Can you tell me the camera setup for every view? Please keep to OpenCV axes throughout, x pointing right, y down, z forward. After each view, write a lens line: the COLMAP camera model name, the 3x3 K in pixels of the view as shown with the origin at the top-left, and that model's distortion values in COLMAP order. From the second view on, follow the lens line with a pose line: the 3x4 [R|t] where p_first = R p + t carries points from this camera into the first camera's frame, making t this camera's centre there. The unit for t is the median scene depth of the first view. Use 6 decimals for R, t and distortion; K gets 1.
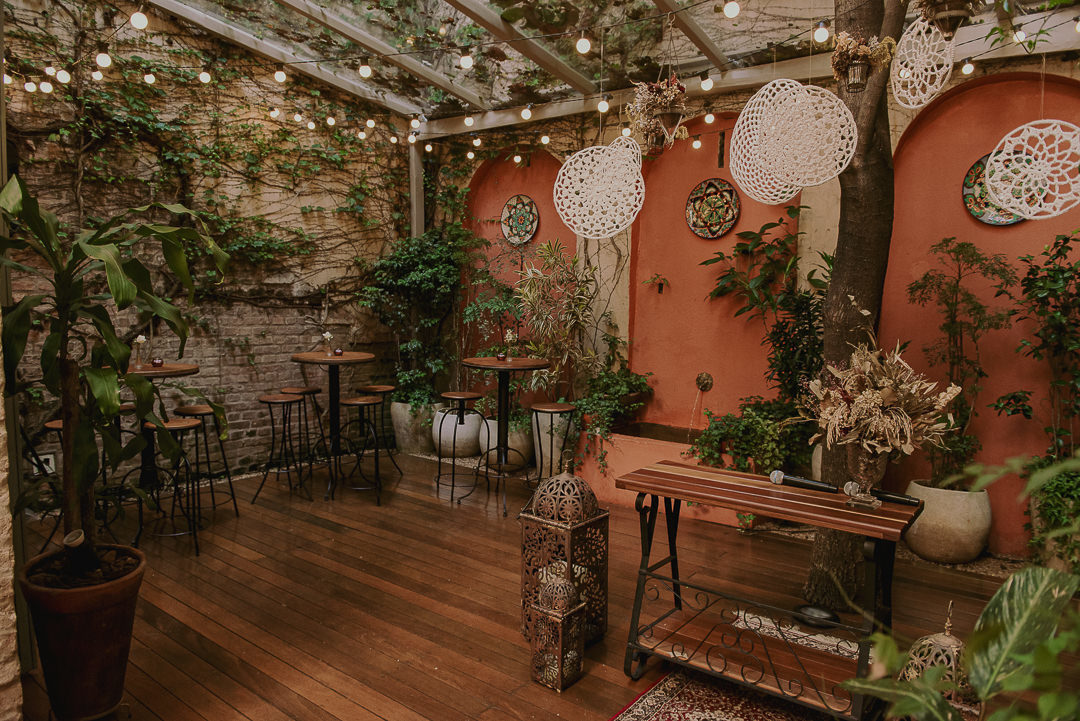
lens RADIAL K [[737.6, 0, 540.0], [0, 737.6, 360.5], [0, 0, 1]] dist [-0.046588, 0.000937]
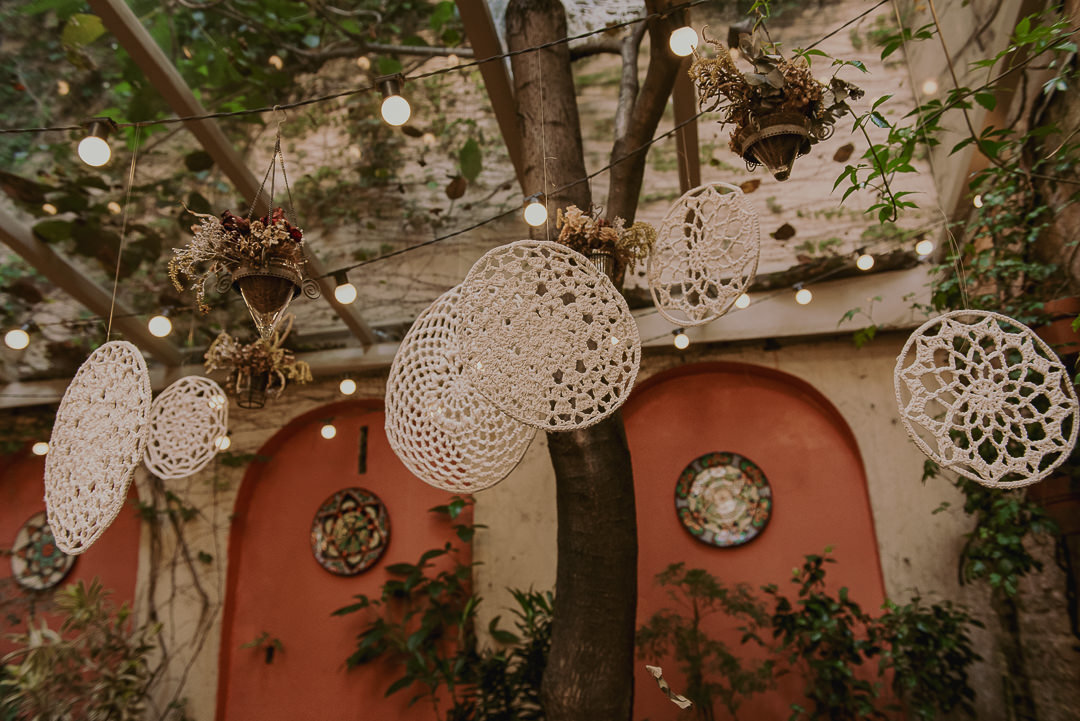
lens RADIAL K [[843.2, 0, 540.0], [0, 843.2, 360.5], [0, 0, 1]] dist [-0.030523, 0.004484]
pose [[0.902589, 0.092982, 0.420341, 0.059410], [0.088755, 0.915229, -0.393036, -0.032719], [-0.421254, 0.392058, 0.817824, 0.264645]]
